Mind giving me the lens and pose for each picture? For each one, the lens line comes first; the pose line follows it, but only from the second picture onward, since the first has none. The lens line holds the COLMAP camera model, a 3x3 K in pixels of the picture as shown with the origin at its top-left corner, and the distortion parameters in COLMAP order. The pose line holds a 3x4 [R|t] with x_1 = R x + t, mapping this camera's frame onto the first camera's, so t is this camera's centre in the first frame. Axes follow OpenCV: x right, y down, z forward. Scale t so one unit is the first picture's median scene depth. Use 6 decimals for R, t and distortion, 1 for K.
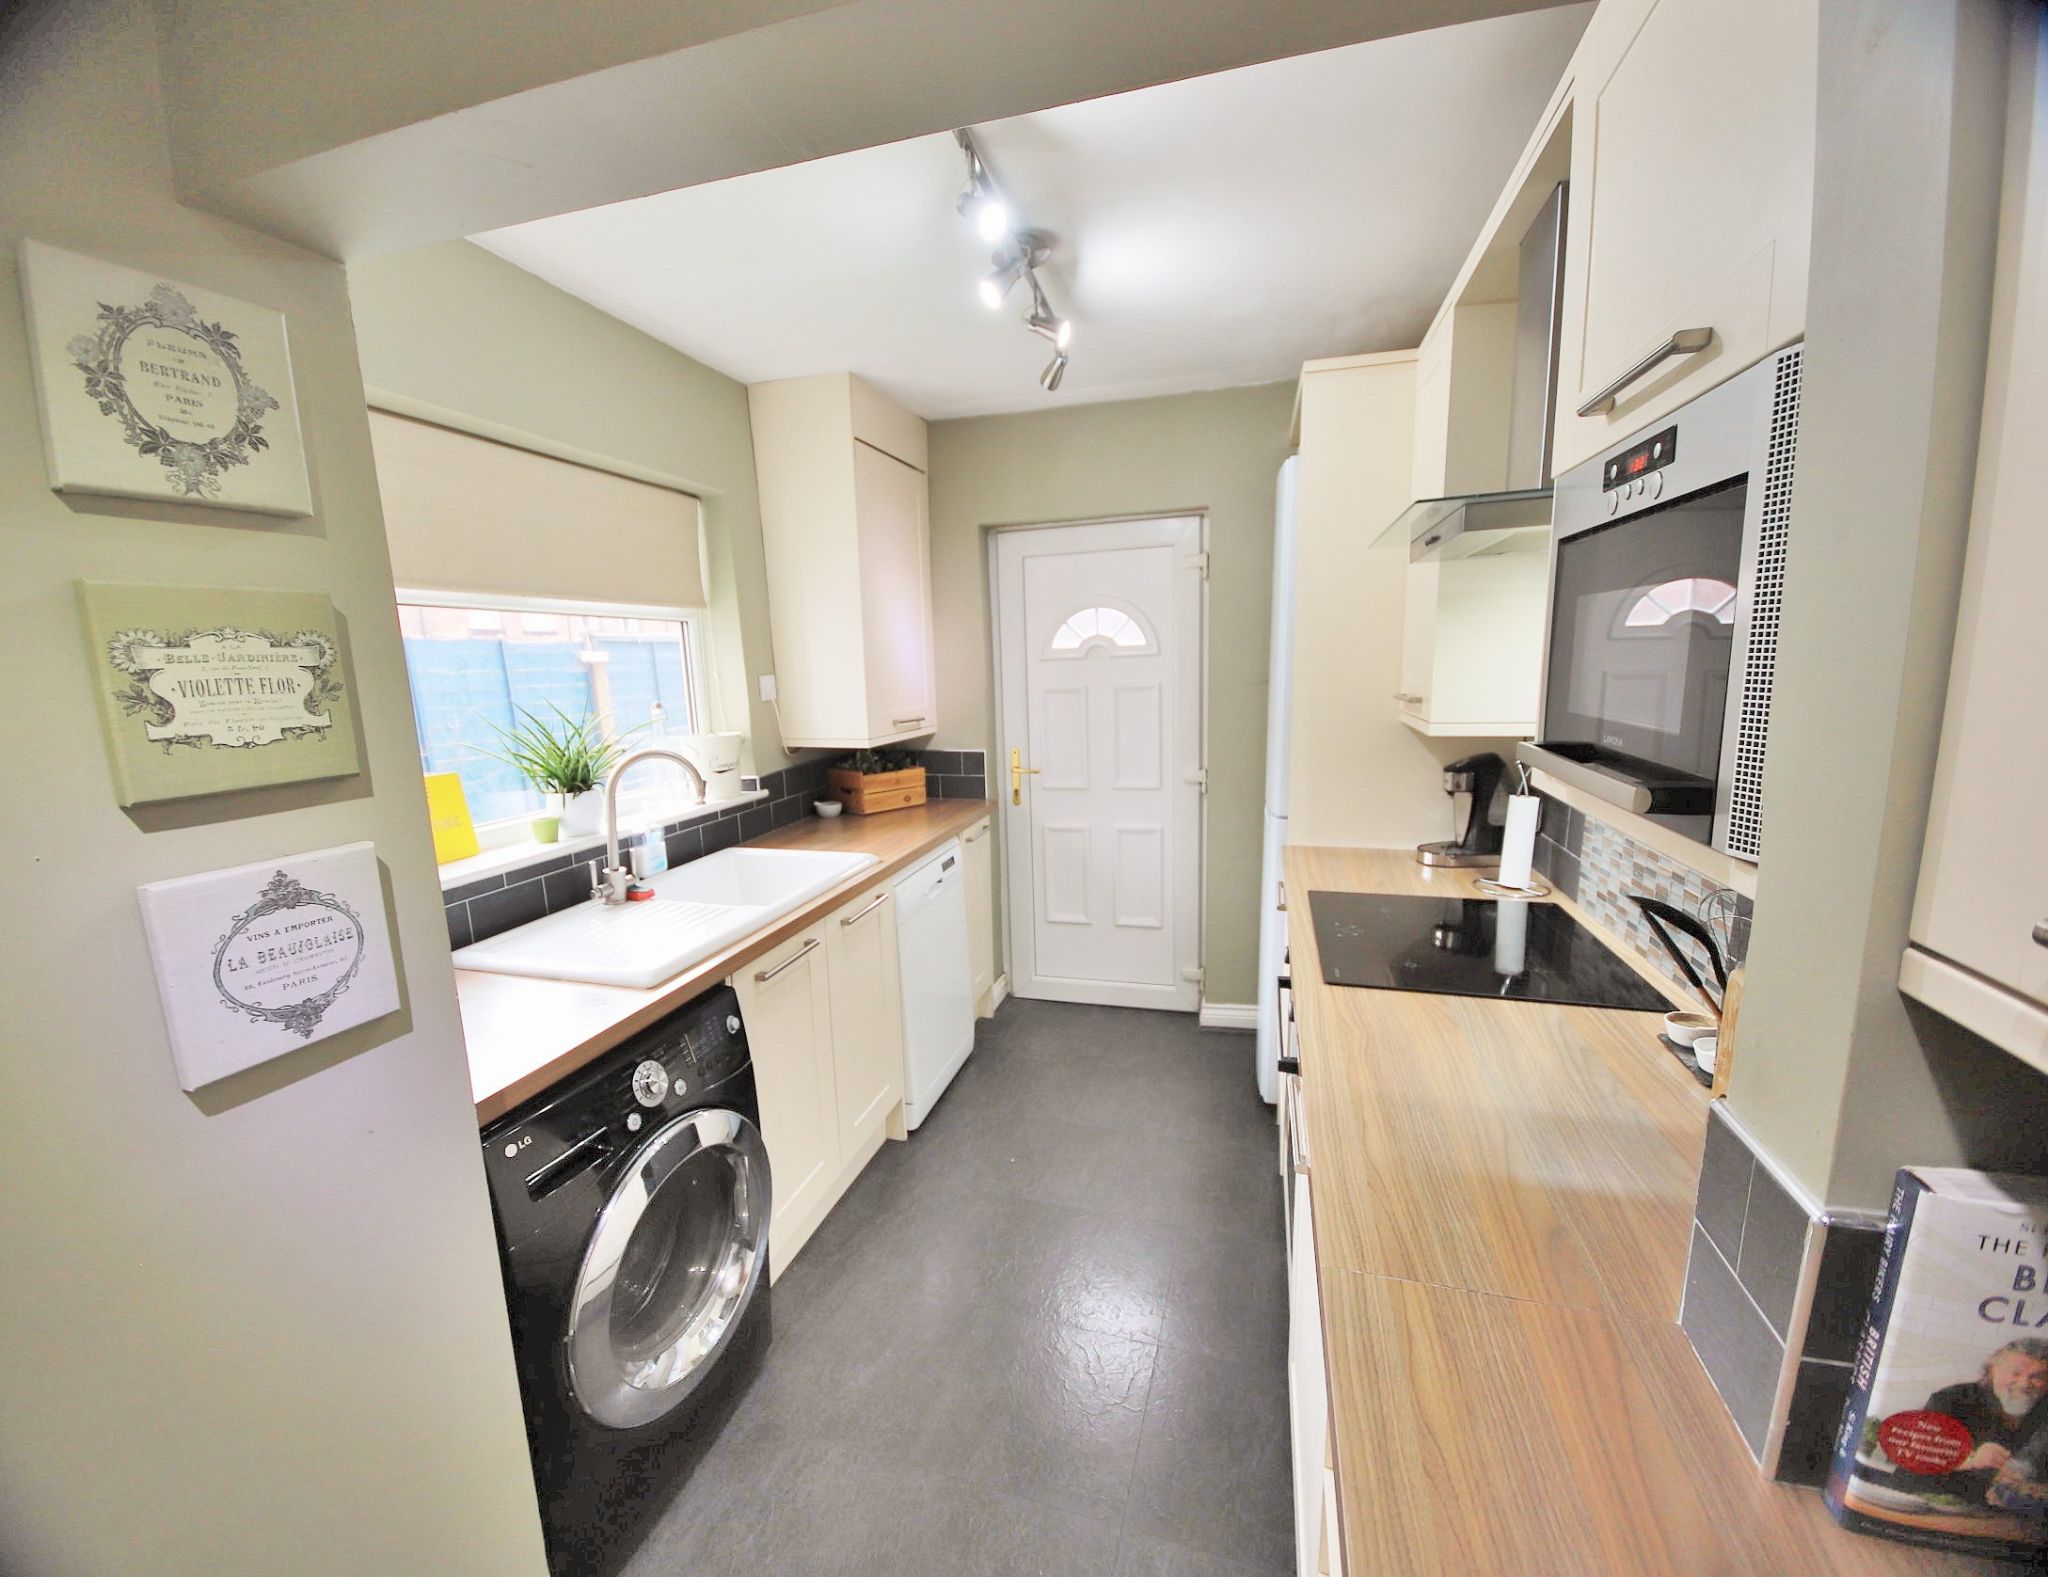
lens RADIAL K [[806.1, 0, 1024.0], [0, 806.1, 788.5], [0, 0, 1]] dist [0.007474, -0.011045]
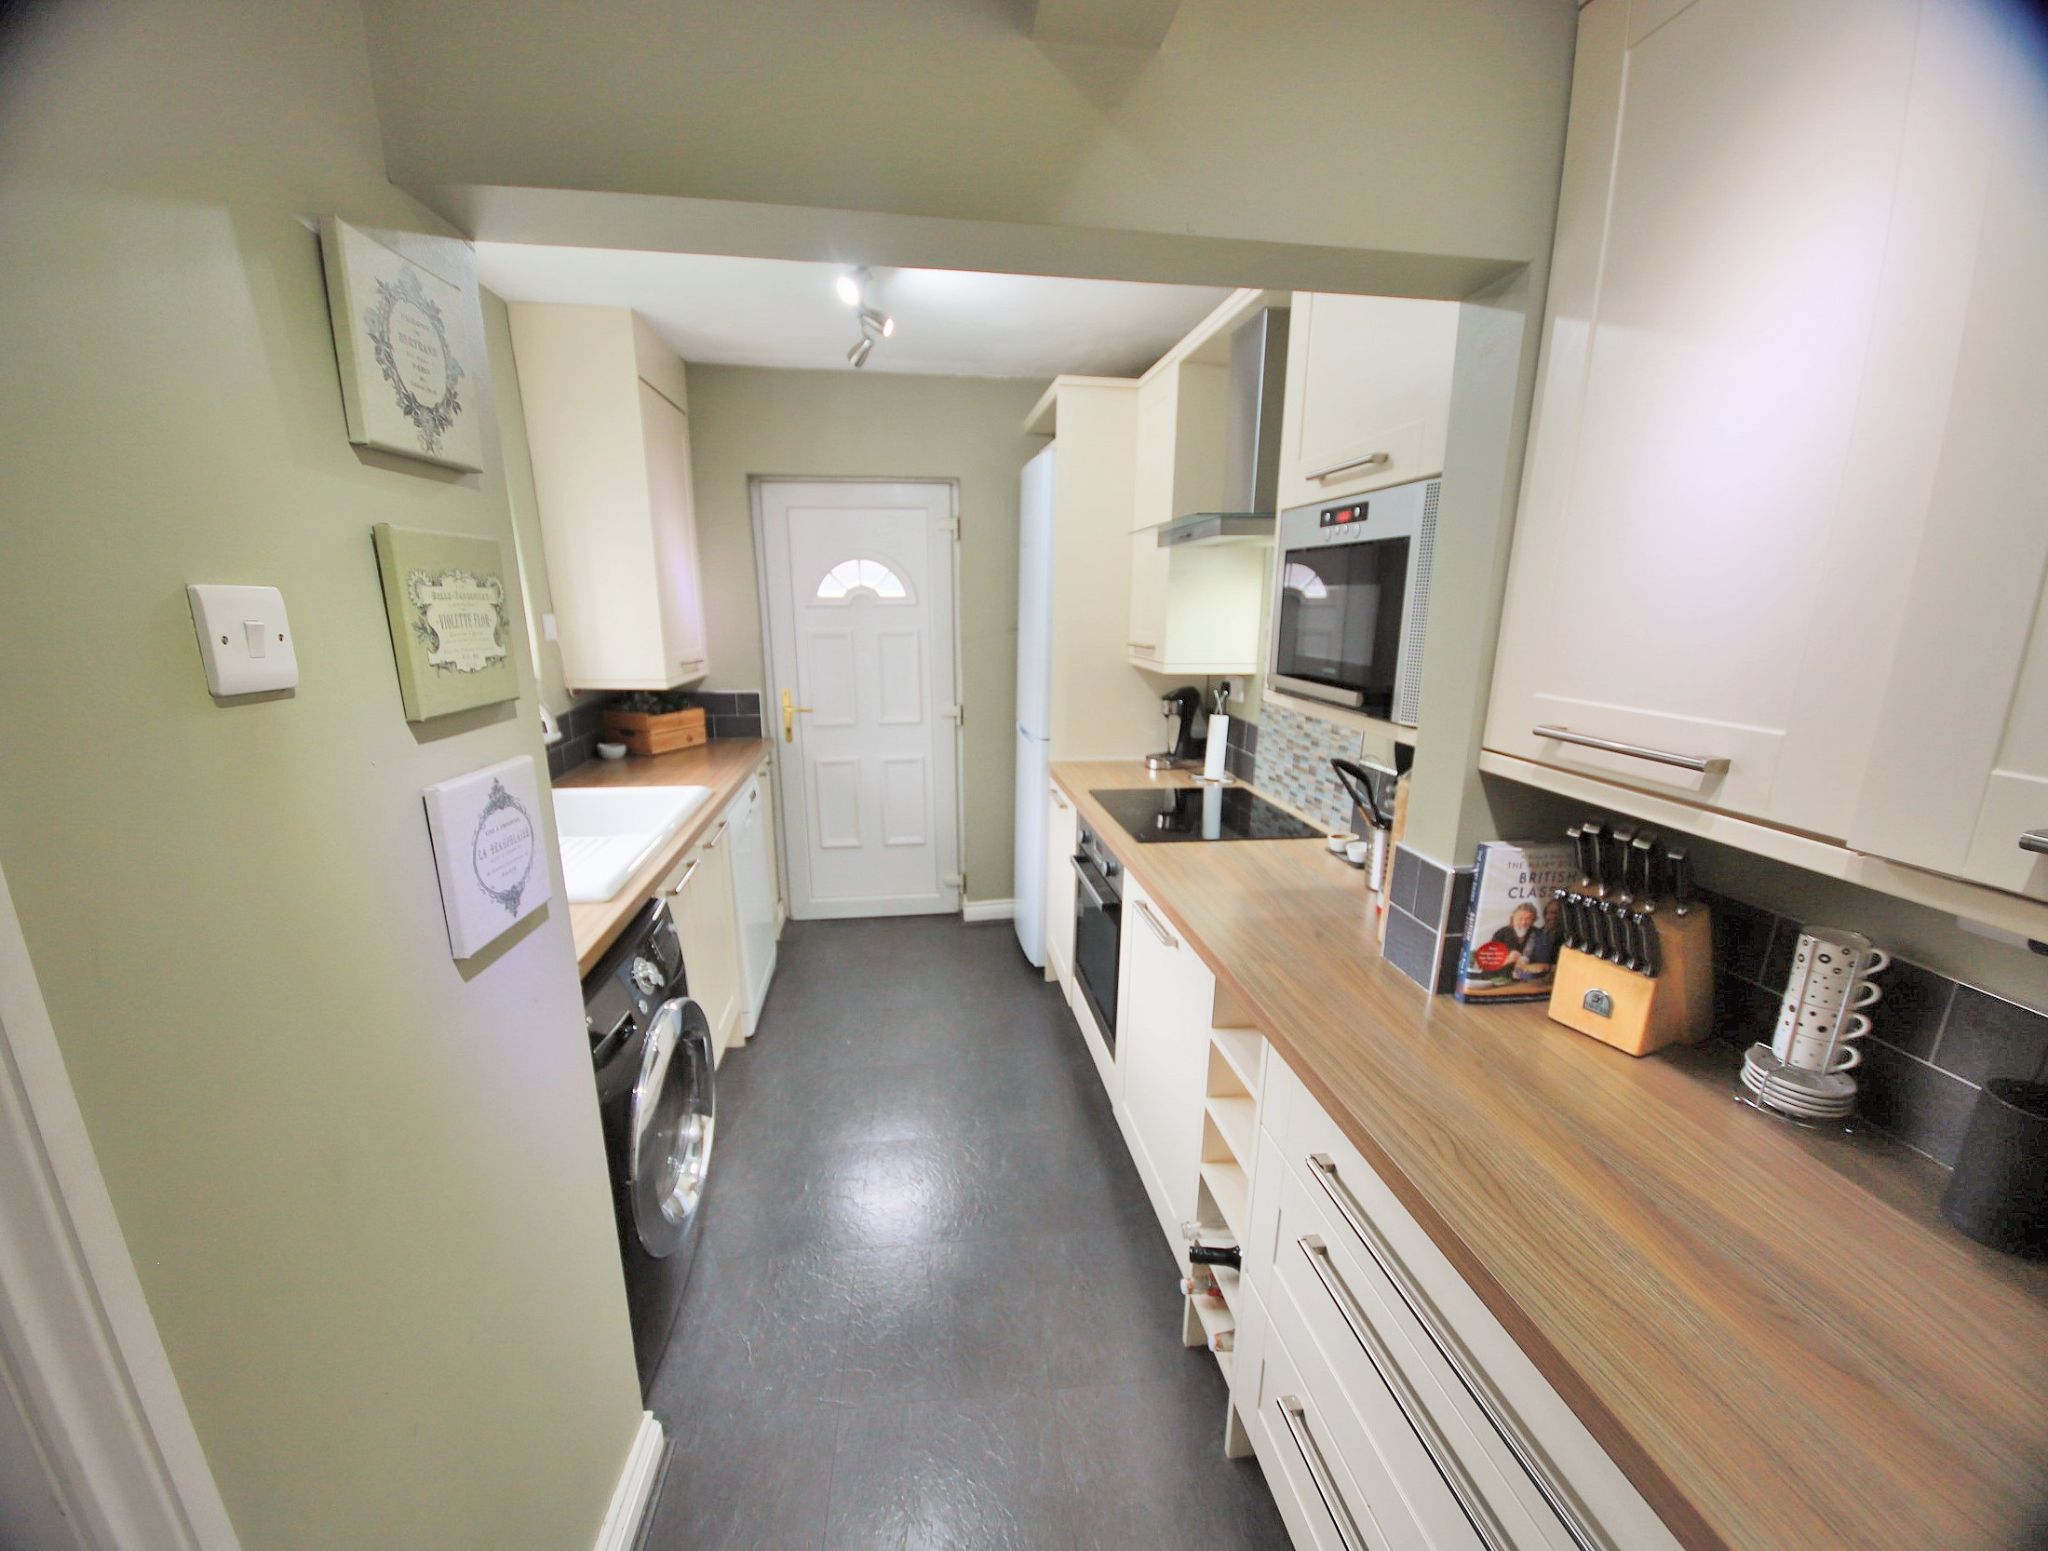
lens RADIAL K [[782.8, 0, 1024.0], [0, 782.8, 775.5], [0, 0, 1]] dist [0.000403, -0.000168]
pose [[0.915738, -0.052697, 0.398305, -0.405104], [0.031152, 0.997689, 0.060377, 0.032347], [-0.400566, -0.042882, 0.915264, -0.224730]]
